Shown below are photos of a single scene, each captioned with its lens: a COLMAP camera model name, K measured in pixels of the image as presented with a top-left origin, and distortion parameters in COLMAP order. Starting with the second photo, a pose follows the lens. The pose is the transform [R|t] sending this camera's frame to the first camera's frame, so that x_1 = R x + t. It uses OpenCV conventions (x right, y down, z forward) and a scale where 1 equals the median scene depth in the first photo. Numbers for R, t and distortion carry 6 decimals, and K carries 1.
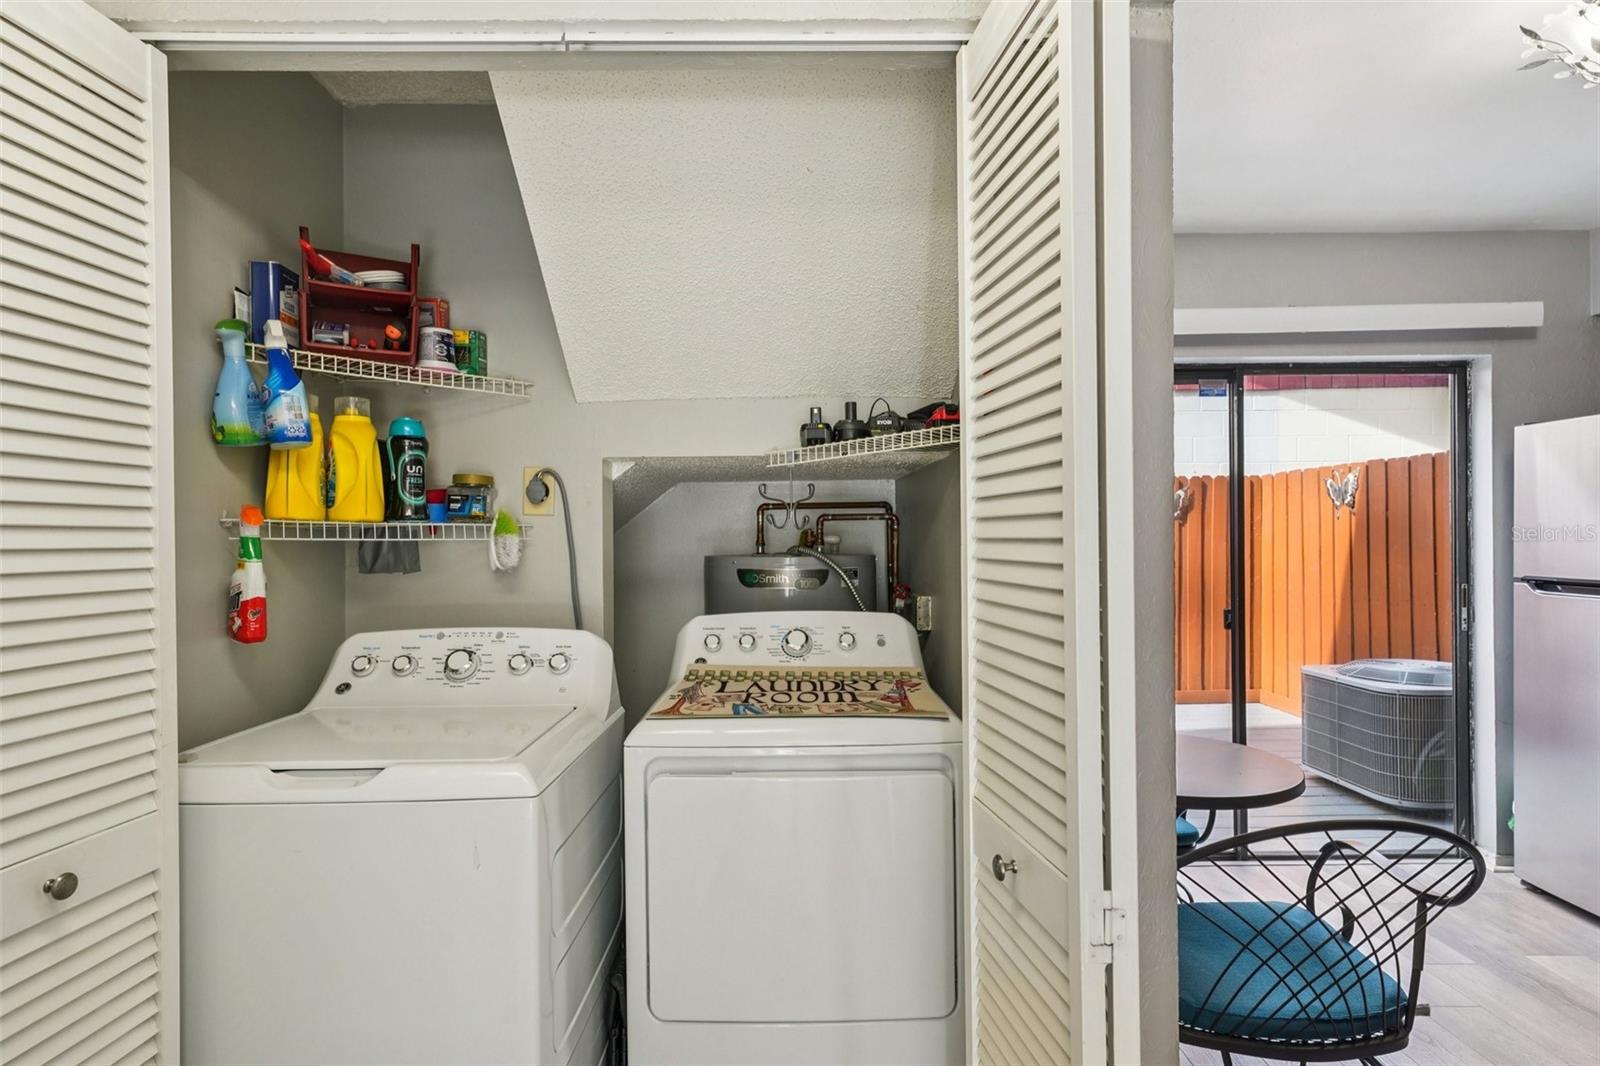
lens RADIAL K [[839.1, 0, 803.1], [0, 839.1, 541.6], [0, 0, 1]] dist [0.003556, 0.002875]
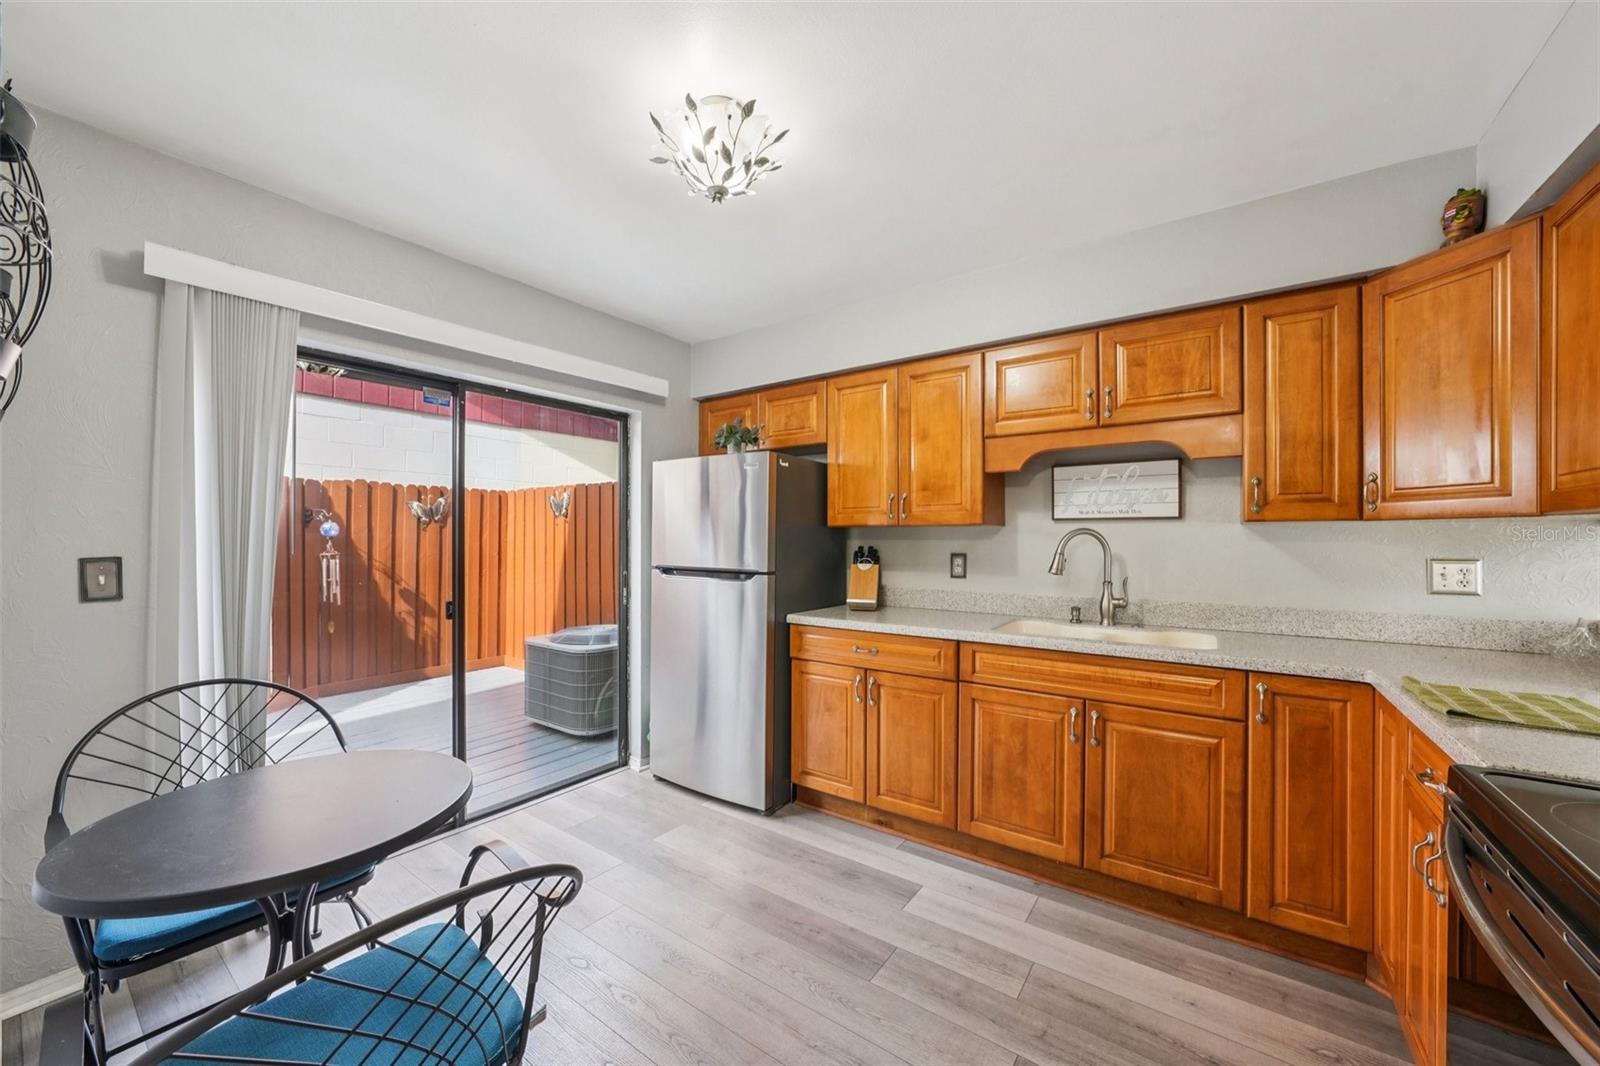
lens RADIAL K [[594.5, 0, 793.4], [0, 594.5, 538.7], [0, 0, 1]] dist [-0.024140, 0.006712]
pose [[0.609945, 0.013665, 0.792326, 0.171781], [-0.006401, 0.999904, -0.012317, 0.006315], [-0.792418, 0.002441, 0.609973, 0.172557]]
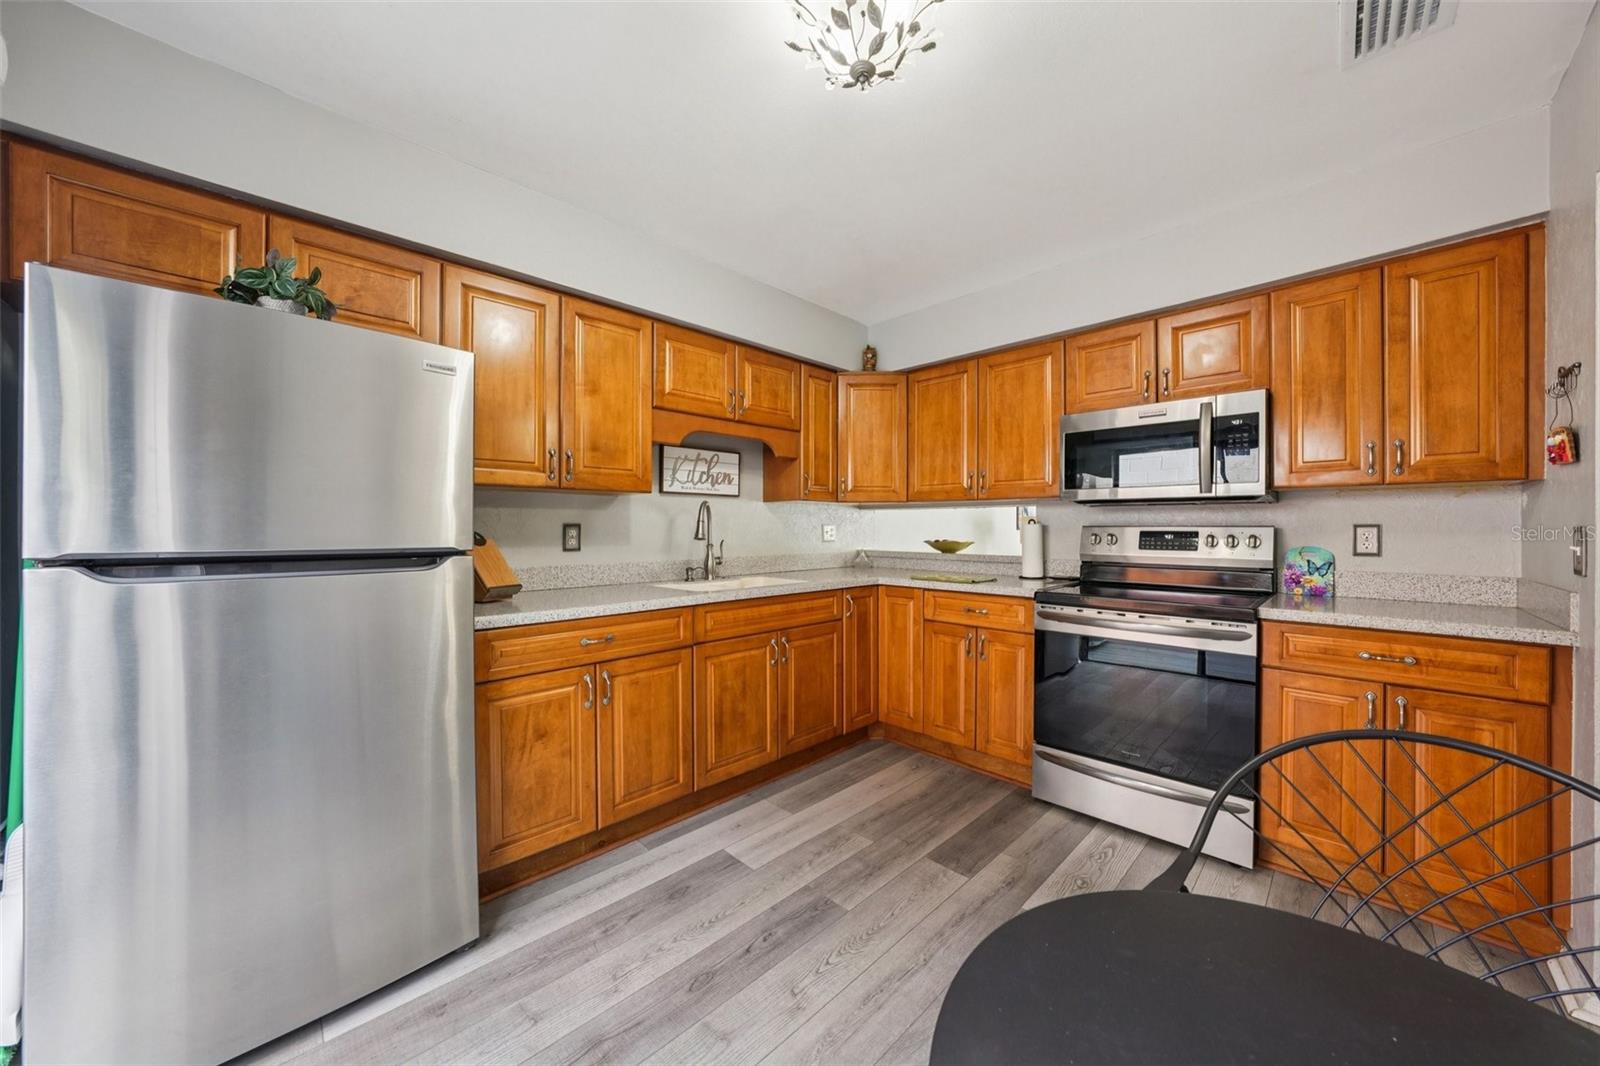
lens RADIAL K [[556.7, 0, 787.6], [0, 556.7, 530.3], [0, 0, 1]] dist [-0.026947, 0.000049]
pose [[-0.671362, 0.007364, 0.741093, 0.276607], [0.010141, 0.999948, -0.000749, 0.028296], [-0.741060, 0.007013, -0.671402, 0.813400]]
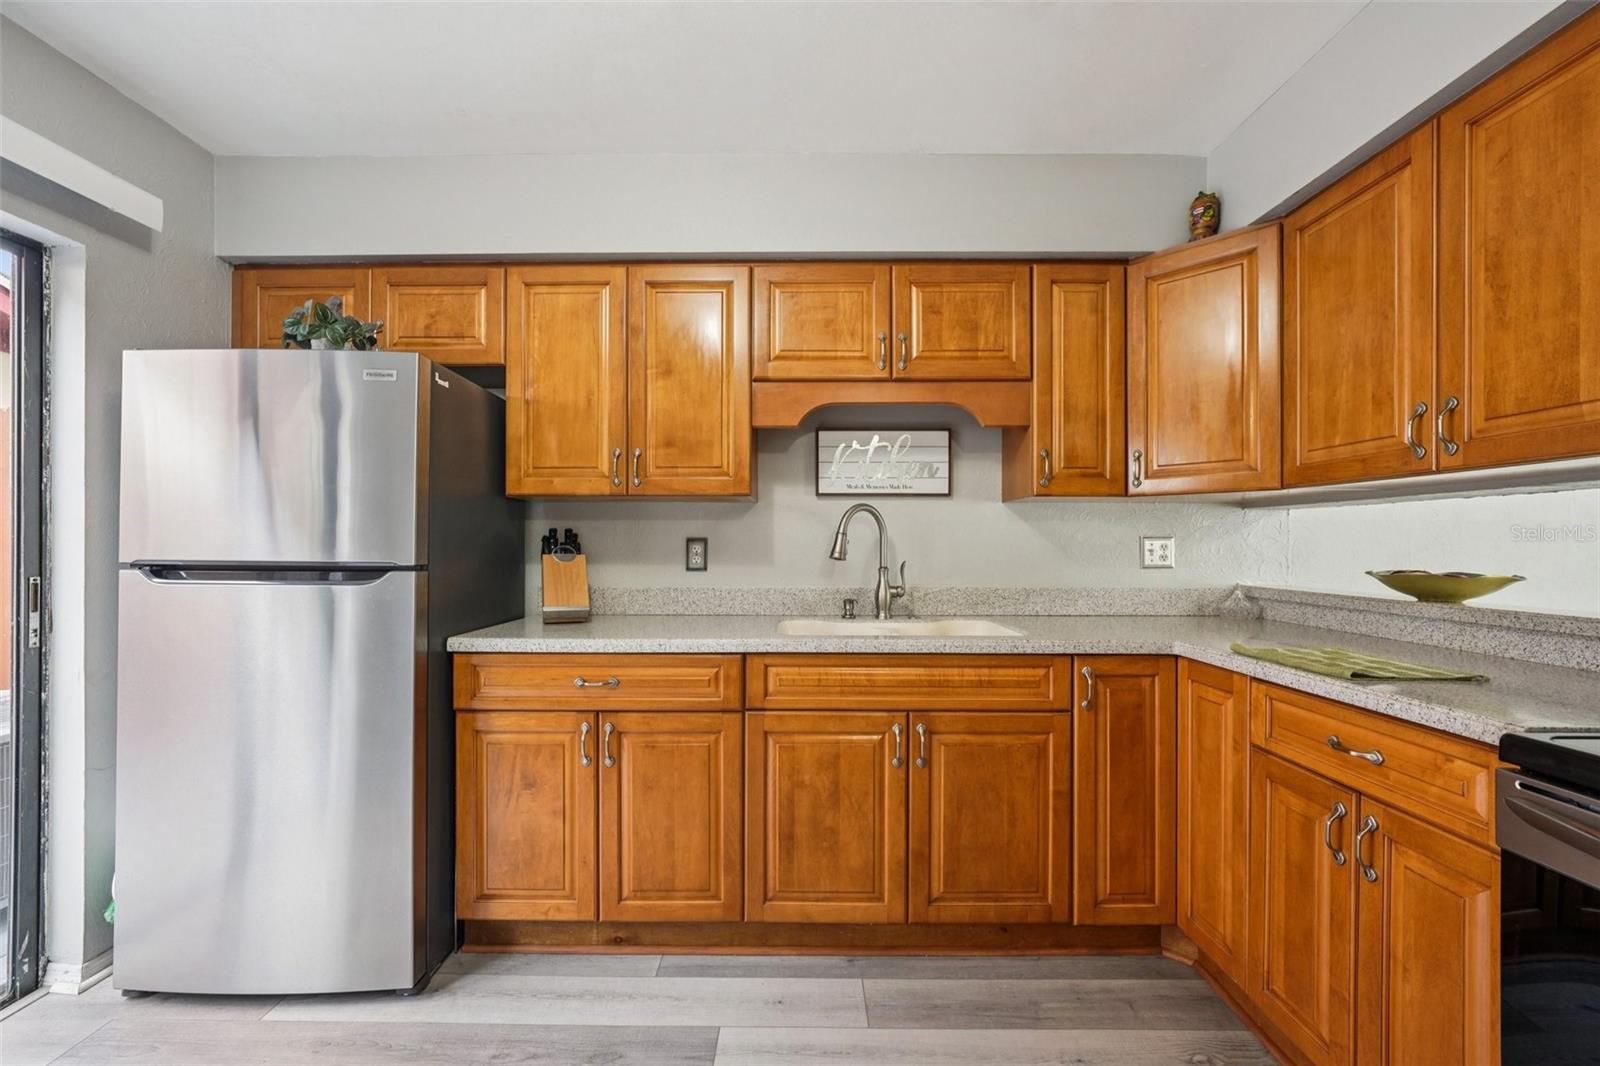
lens RADIAL K [[647.5, 0, 792.2], [0, 647.5, 543.0], [0, 0, 1]] dist [-0.017669, 0.006277]
pose [[0.039810, 0.013348, 0.999118, 0.306622], [0.002016, 0.999908, -0.013439, 0.031881], [-0.999205, 0.002549, 0.039779, 0.384995]]
